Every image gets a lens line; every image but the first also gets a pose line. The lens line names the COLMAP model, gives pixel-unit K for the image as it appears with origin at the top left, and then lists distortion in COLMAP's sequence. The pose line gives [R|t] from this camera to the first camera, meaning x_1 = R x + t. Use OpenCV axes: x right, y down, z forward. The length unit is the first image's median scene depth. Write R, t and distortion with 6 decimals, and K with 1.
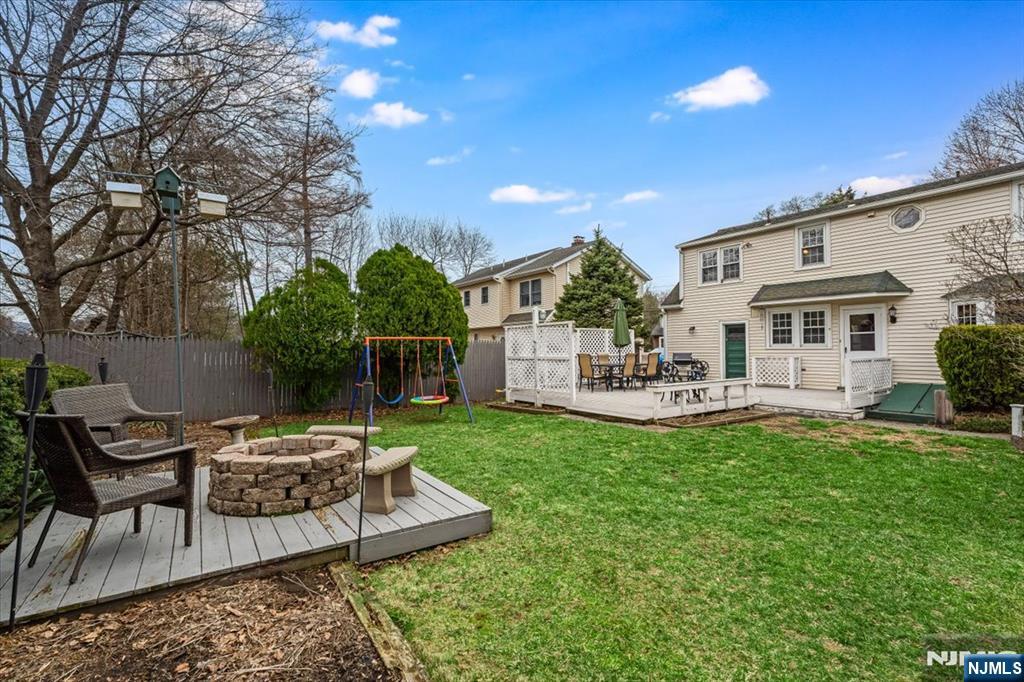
lens RADIAL K [[465.7, 0, 504.7], [0, 465.7, 336.5], [0, 0, 1]] dist [-0.000977, -0.000182]
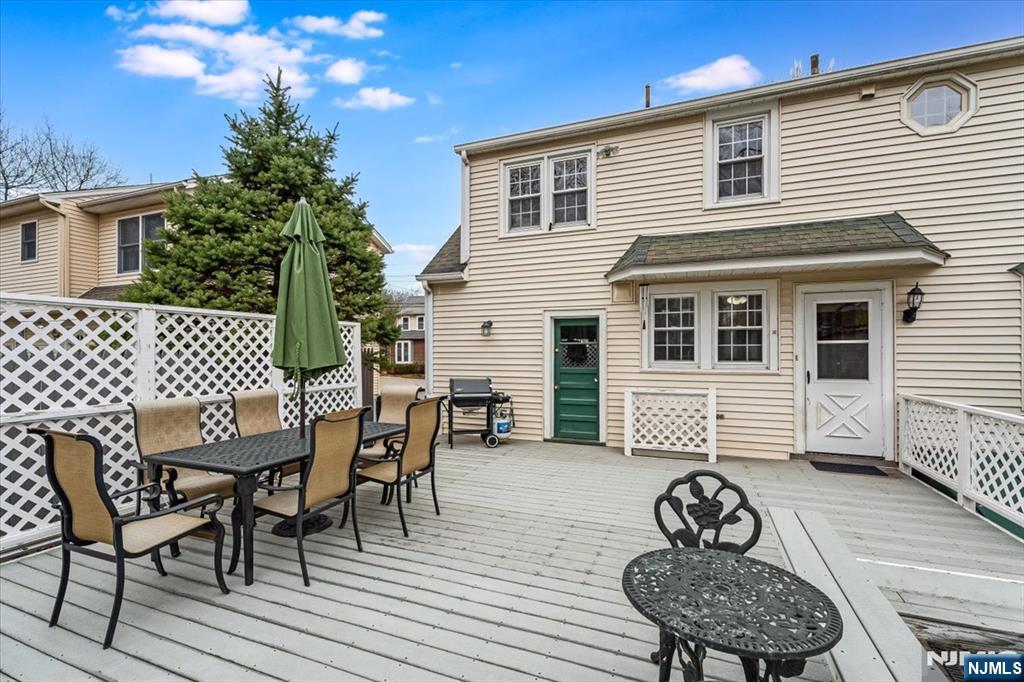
lens RADIAL K [[465.7, 0, 509.5], [0, 465.7, 336.8], [0, 0, 1]] dist [-0.000977, -0.000182]
pose [[0.840159, 0.022587, 0.541869, 0.185841], [-0.019123, 0.999745, -0.012022, -0.000709], [-0.542003, -0.000262, 0.840377, 0.652400]]
